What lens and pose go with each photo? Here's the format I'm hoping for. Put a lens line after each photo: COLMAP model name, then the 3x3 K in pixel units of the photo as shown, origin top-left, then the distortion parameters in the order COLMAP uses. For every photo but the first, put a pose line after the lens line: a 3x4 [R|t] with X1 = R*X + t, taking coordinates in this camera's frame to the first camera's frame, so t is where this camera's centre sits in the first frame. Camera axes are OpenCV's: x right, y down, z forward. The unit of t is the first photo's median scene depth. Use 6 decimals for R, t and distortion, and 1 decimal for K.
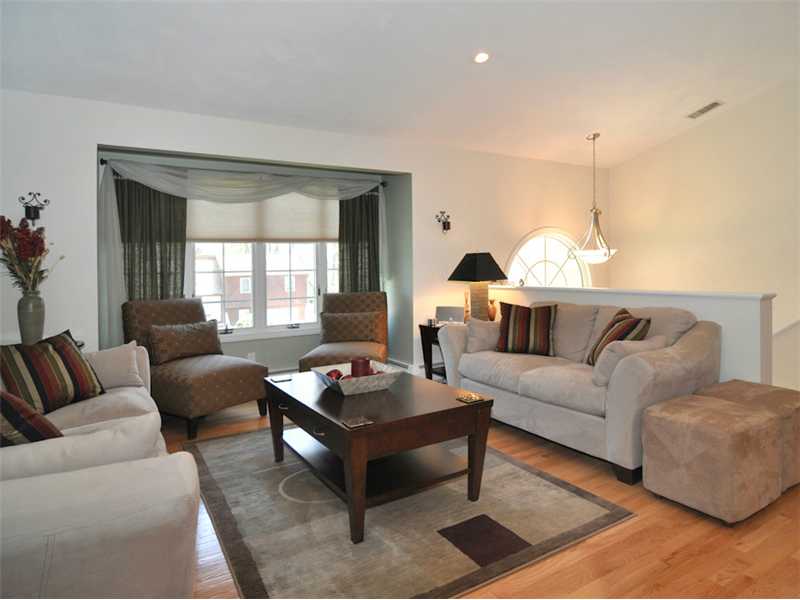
lens RADIAL K [[506.6, 0, 400.5], [0, 506.6, 298.4], [0, 0, 1]] dist [0.017408, -0.012991]
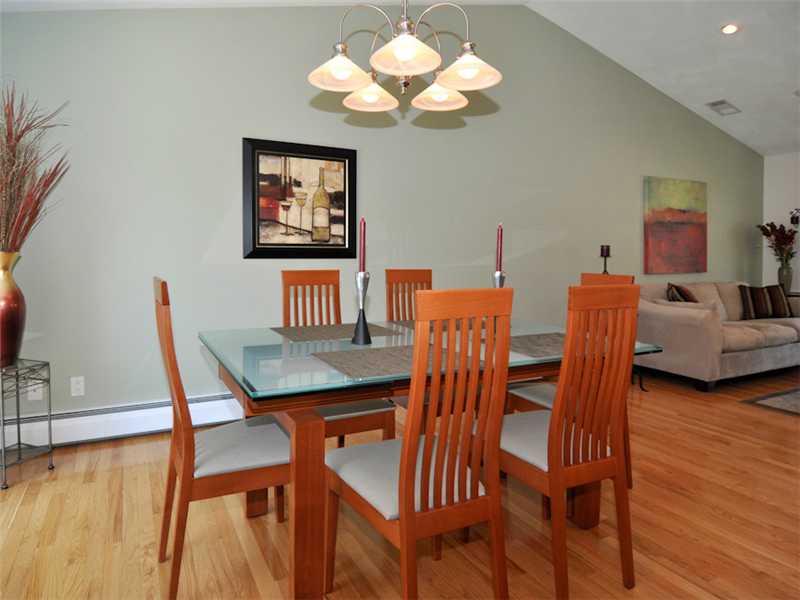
lens RADIAL K [[532.8, 0, 401.7], [0, 532.8, 295.8], [0, 0, 1]] dist [-0.015601, -0.000860]
pose [[-0.077194, 0.094785, -0.992500, 0.907031], [-0.045341, 0.994107, 0.098465, -0.016973], [0.995985, 0.052602, -0.072441, -0.179156]]
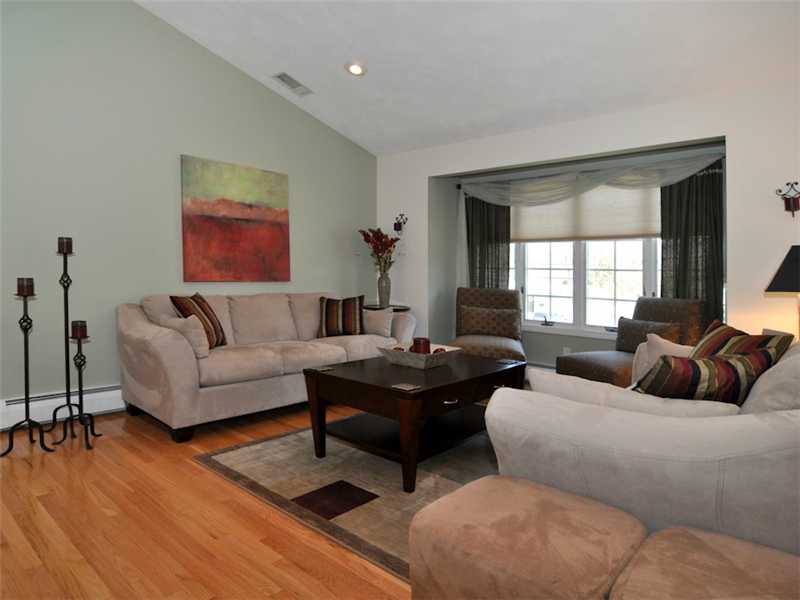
lens RADIAL K [[506.6, 0, 398.0], [0, 506.6, 303.3], [0, 0, 1]] dist [0.017408, -0.012991]
pose [[0.259908, 0.094338, -0.961014, 0.634179], [-0.084799, 0.993601, 0.074603, -0.032312], [0.961903, 0.062103, 0.266245, 0.406570]]
